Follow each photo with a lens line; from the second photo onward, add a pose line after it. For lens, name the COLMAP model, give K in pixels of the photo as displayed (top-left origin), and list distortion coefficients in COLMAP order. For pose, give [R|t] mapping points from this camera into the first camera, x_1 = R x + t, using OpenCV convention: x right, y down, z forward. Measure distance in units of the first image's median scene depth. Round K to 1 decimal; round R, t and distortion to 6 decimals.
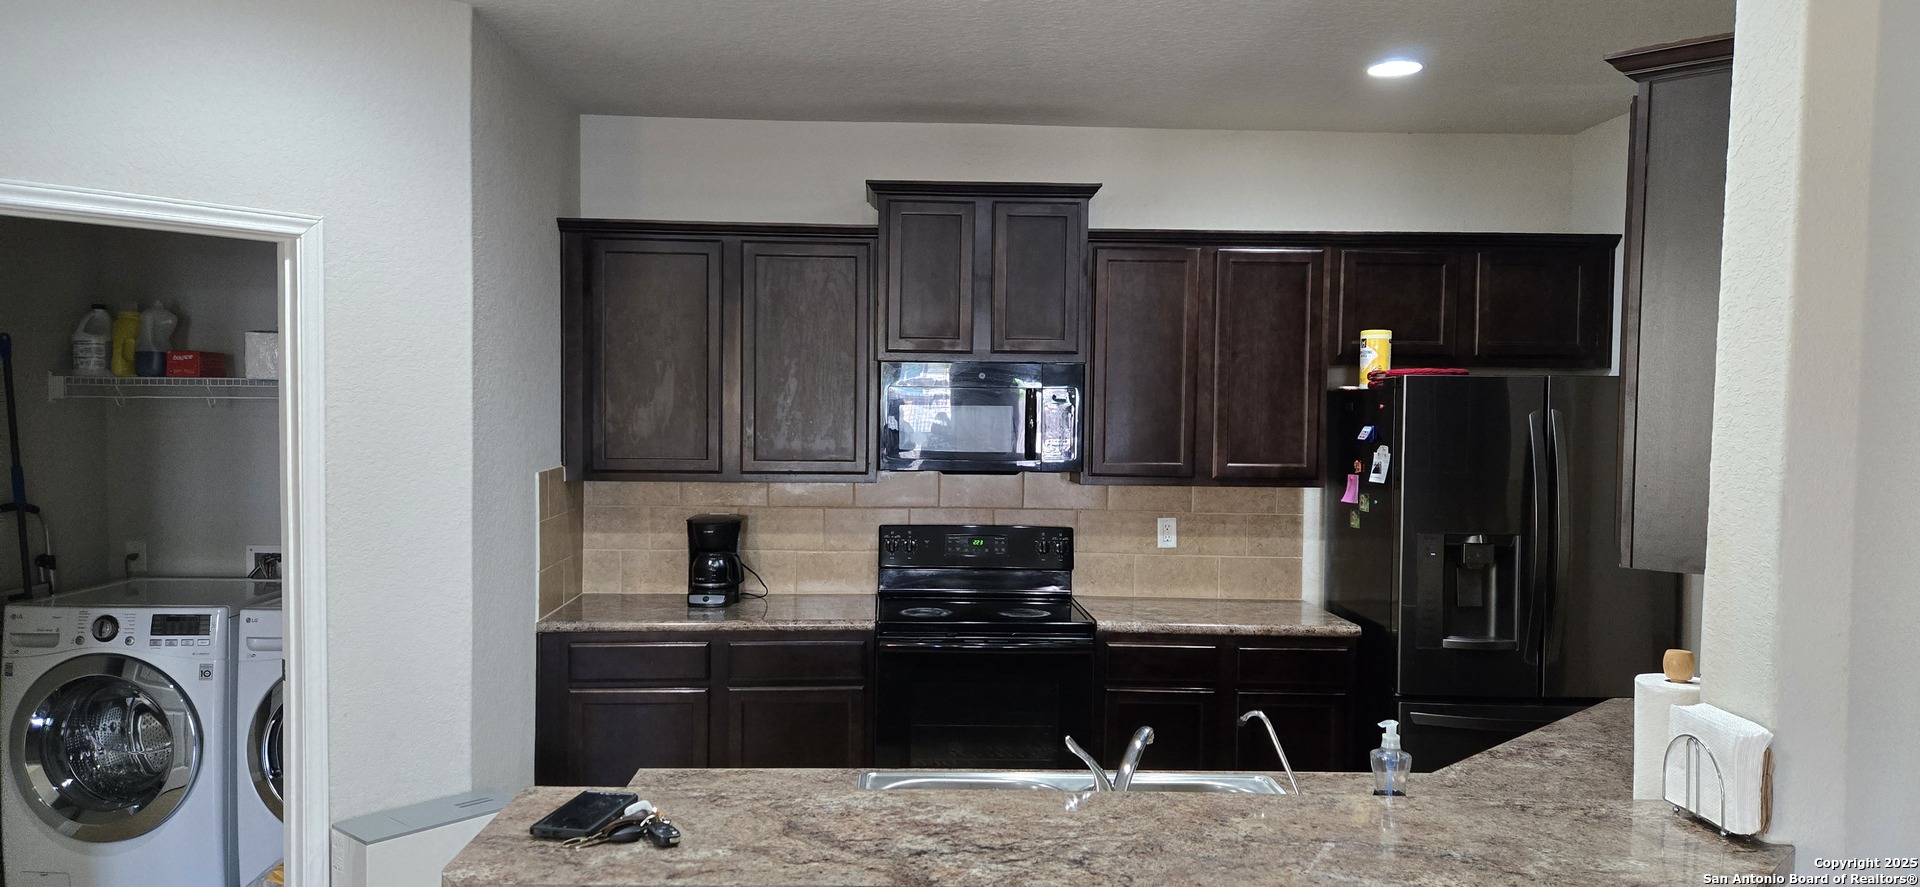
lens RADIAL K [[1303.7, 0, 949.6], [0, 1303.7, 452.5], [0, 0, 1]] dist [0.074182, -0.057552]
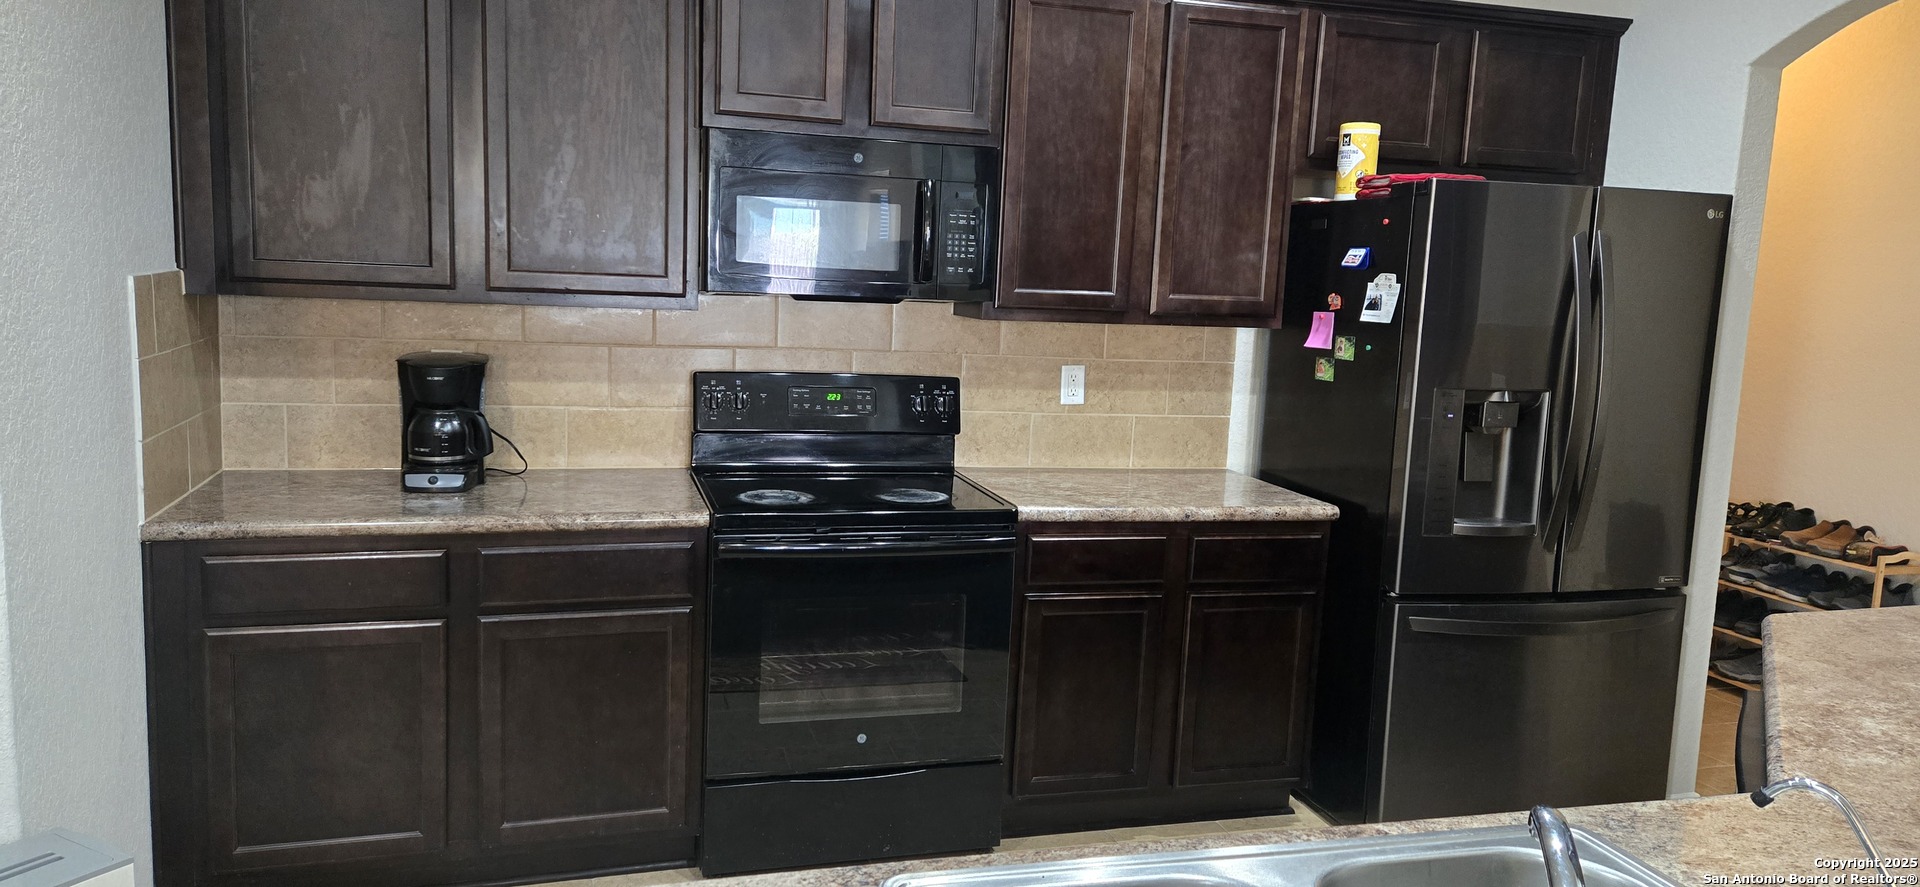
lens RADIAL K [[1303.7, 0, 969.8], [0, 1303.7, 434.7], [0, 0, 1]] dist [0.074182, -0.057552]
pose [[0.969731, -0.001942, 0.244167, -0.086359], [-0.023920, 0.994403, 0.102910, 0.014327], [-0.243000, -0.105635, 0.964257, 0.296650]]
